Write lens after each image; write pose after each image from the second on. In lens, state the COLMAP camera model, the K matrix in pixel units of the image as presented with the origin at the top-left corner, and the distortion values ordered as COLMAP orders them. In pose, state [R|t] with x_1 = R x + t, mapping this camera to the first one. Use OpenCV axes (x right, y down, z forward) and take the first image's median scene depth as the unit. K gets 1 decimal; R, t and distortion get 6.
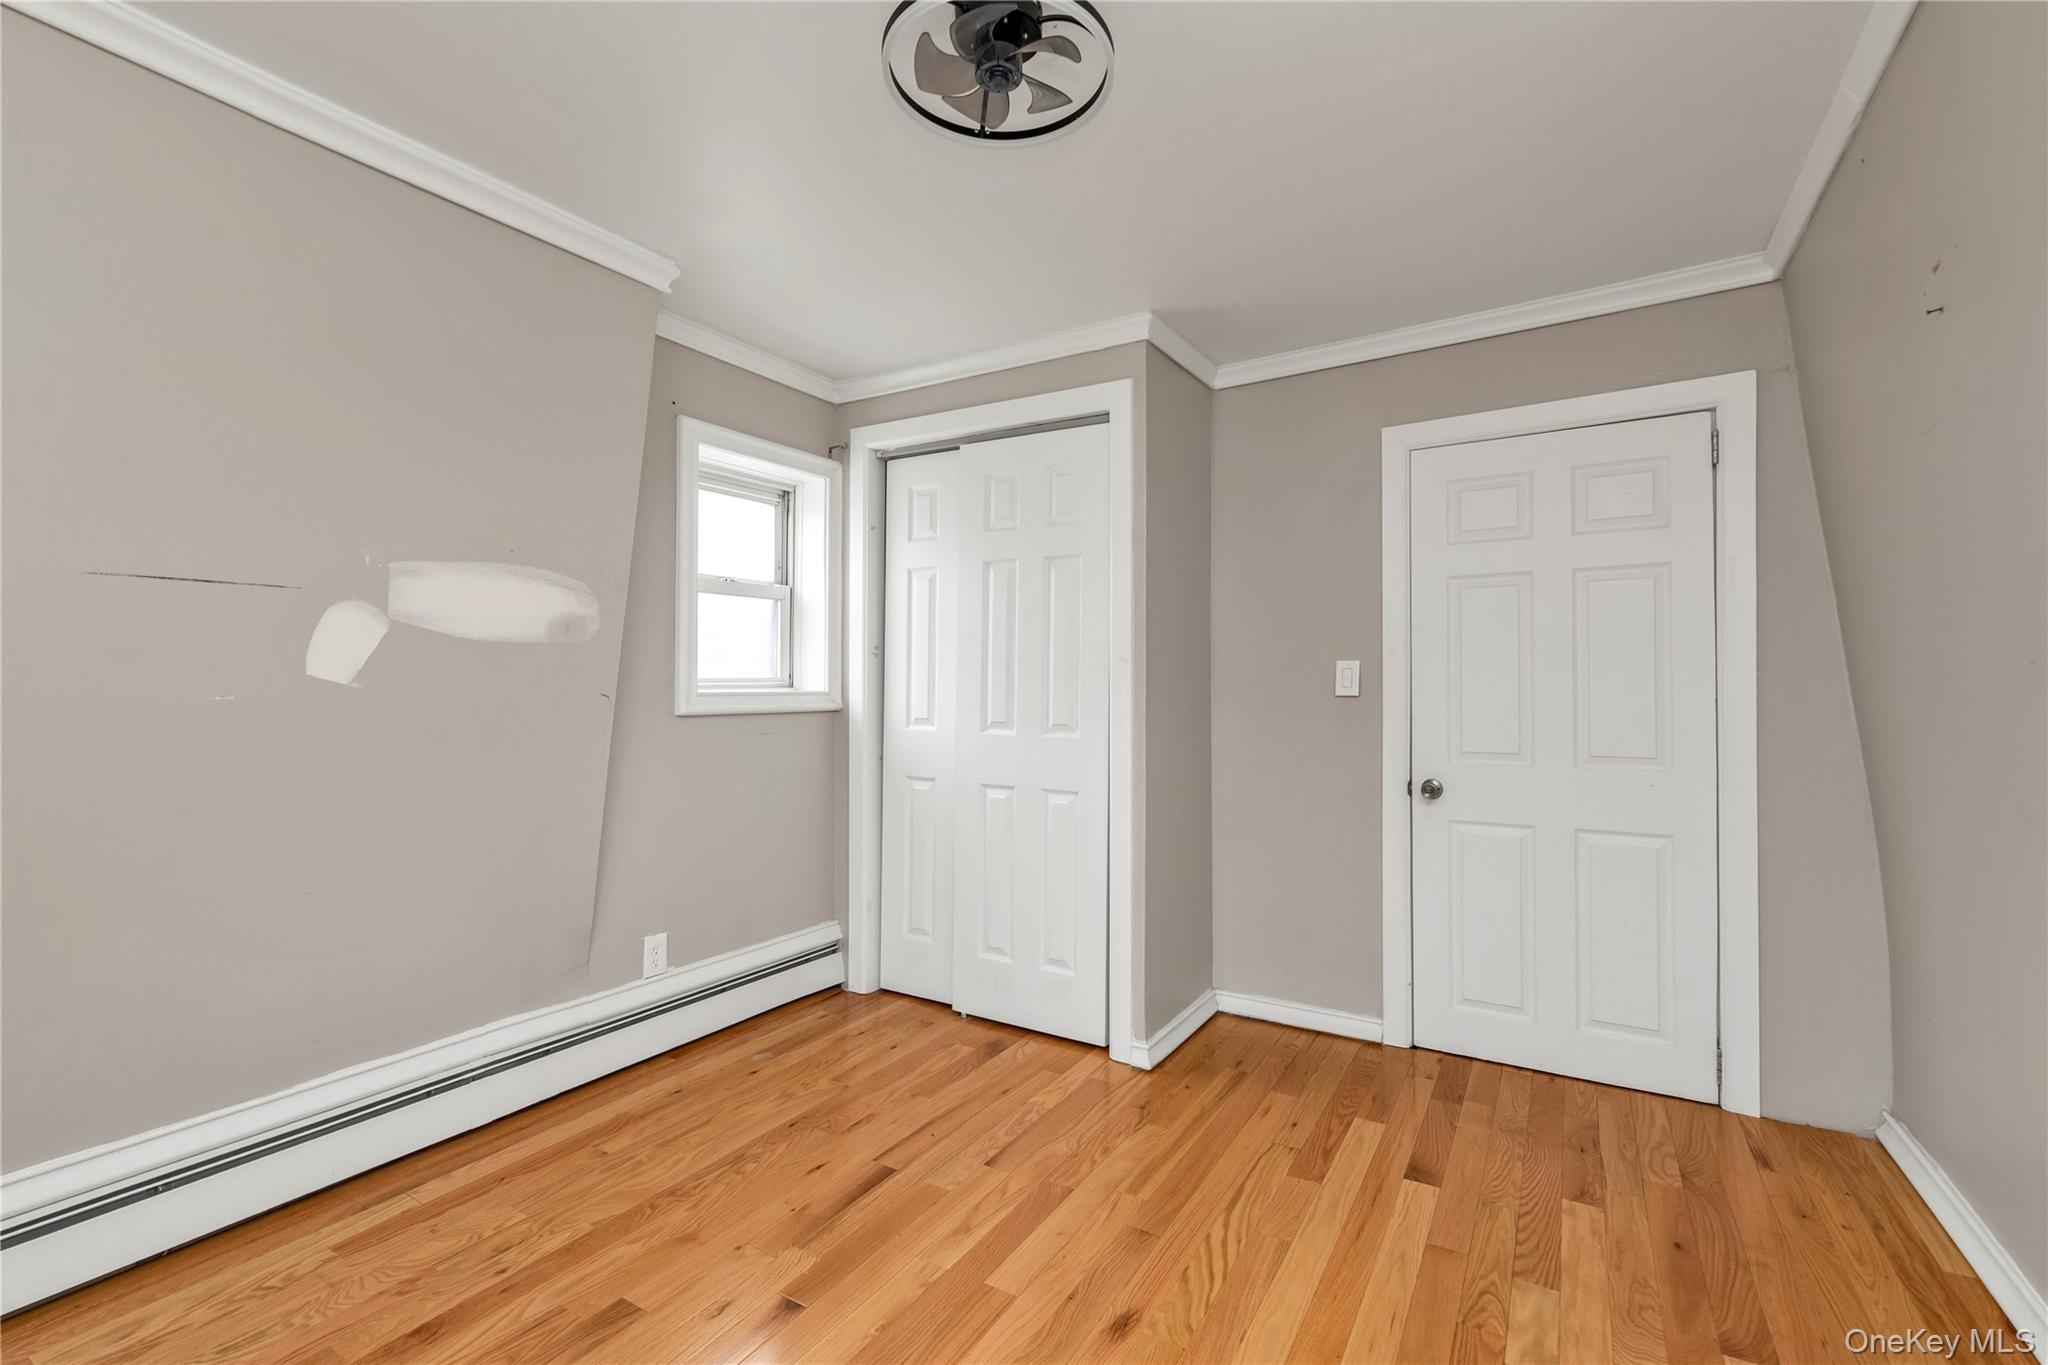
lens RADIAL K [[887.0, 0, 1034.6], [0, 887.0, 676.1], [0, 0, 1]] dist [-0.001748, 0.000497]
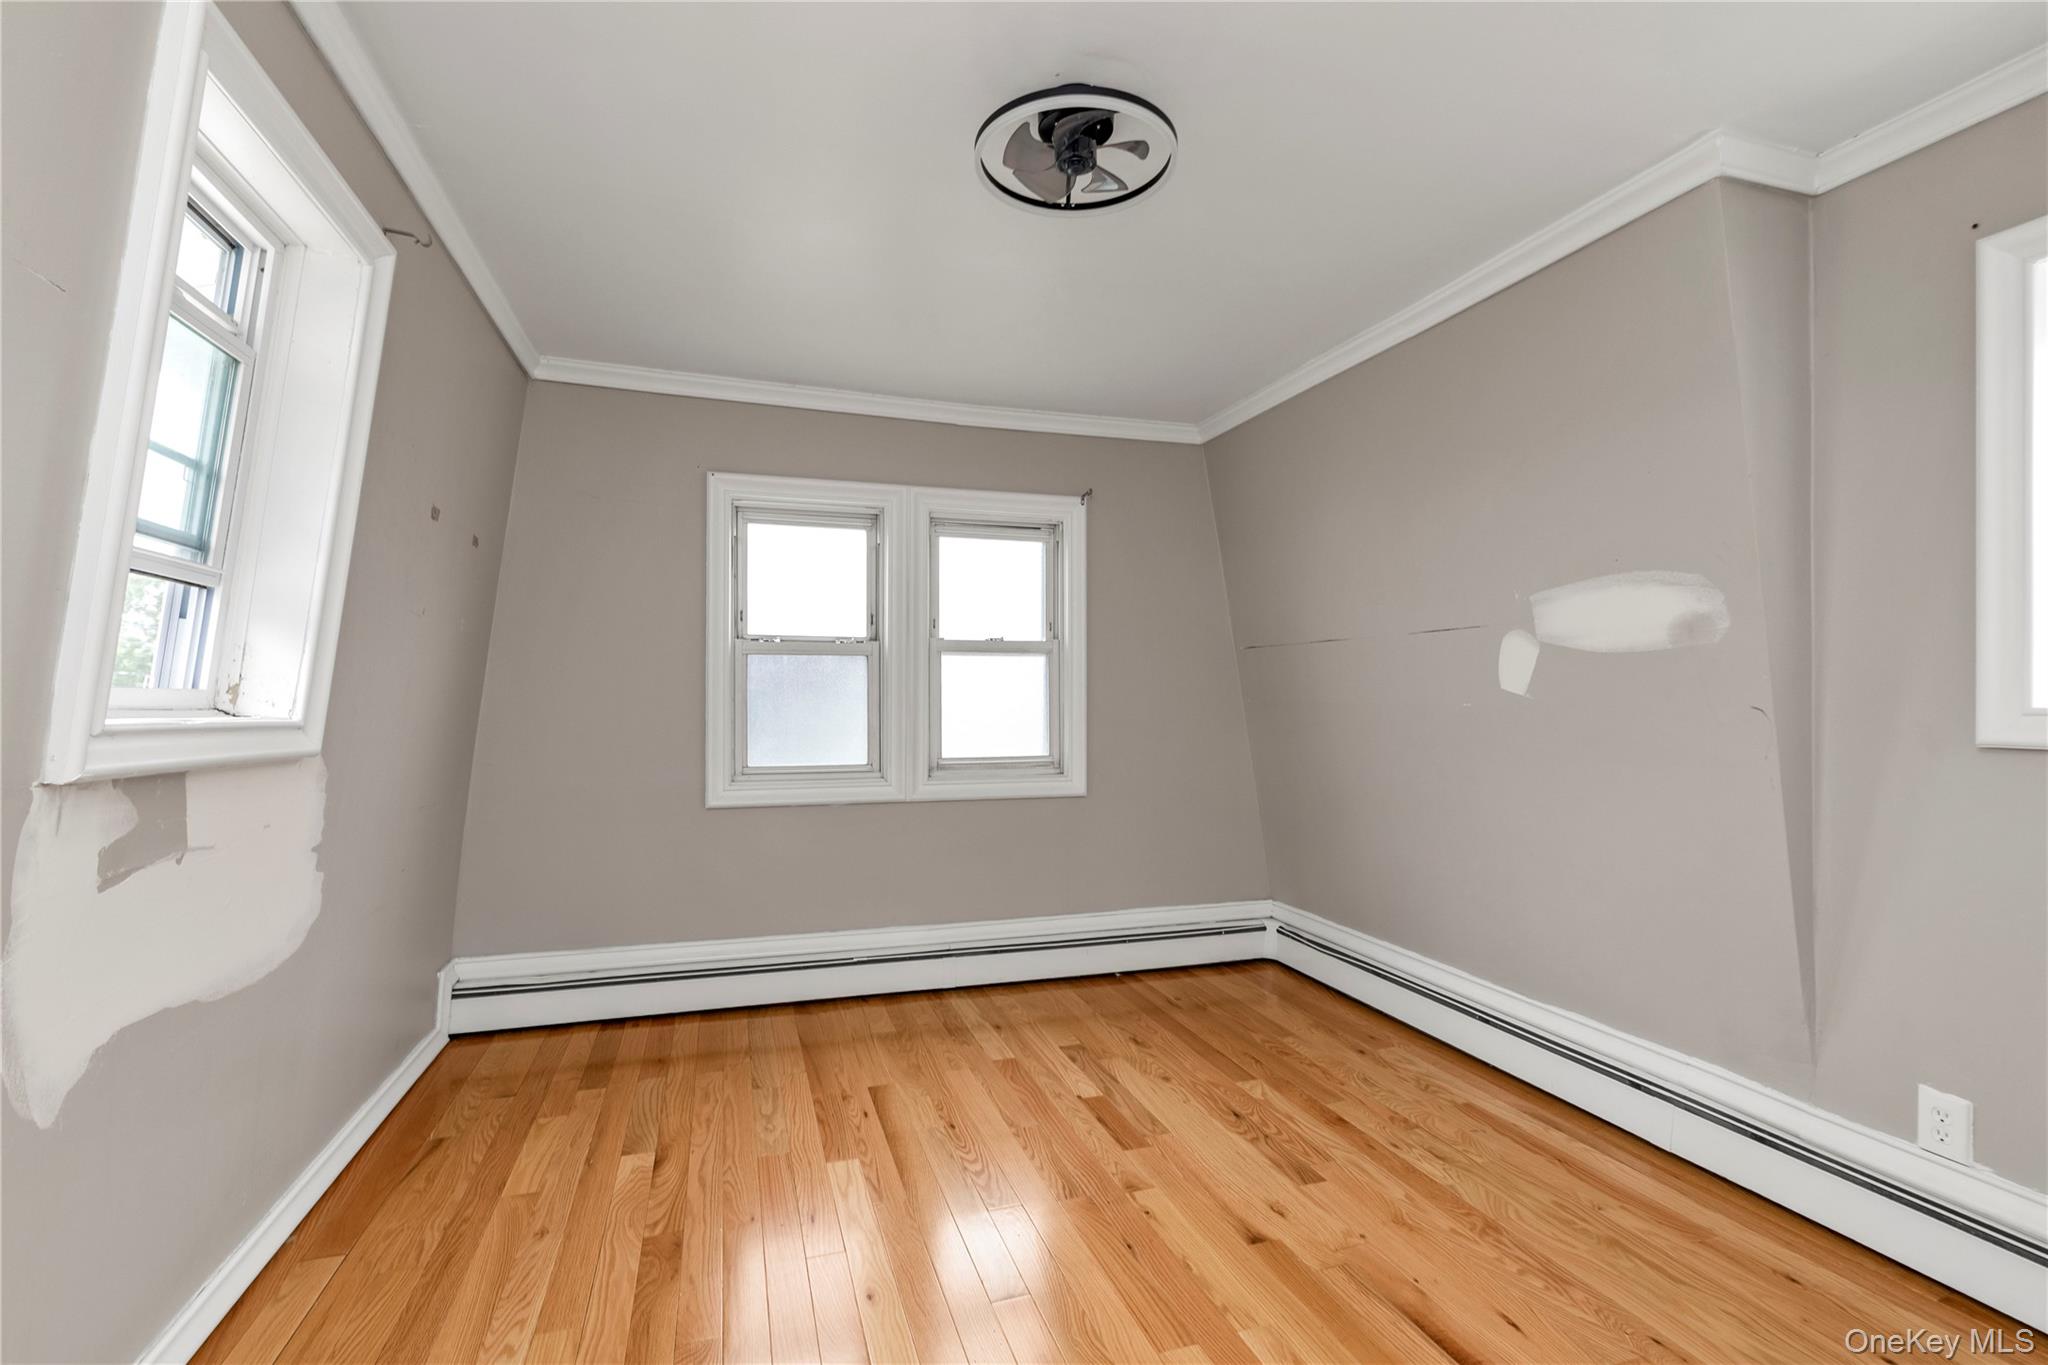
lens RADIAL K [[887.0, 0, 1029.5], [0, 887.0, 692.6], [0, 0, 1]] dist [-0.001748, 0.000497]
pose [[-0.638506, -0.006183, -0.769592, 0.633629], [0.004100, 0.999926, -0.011436, 0.016576], [0.769606, -0.010457, -0.638434, 1.210424]]
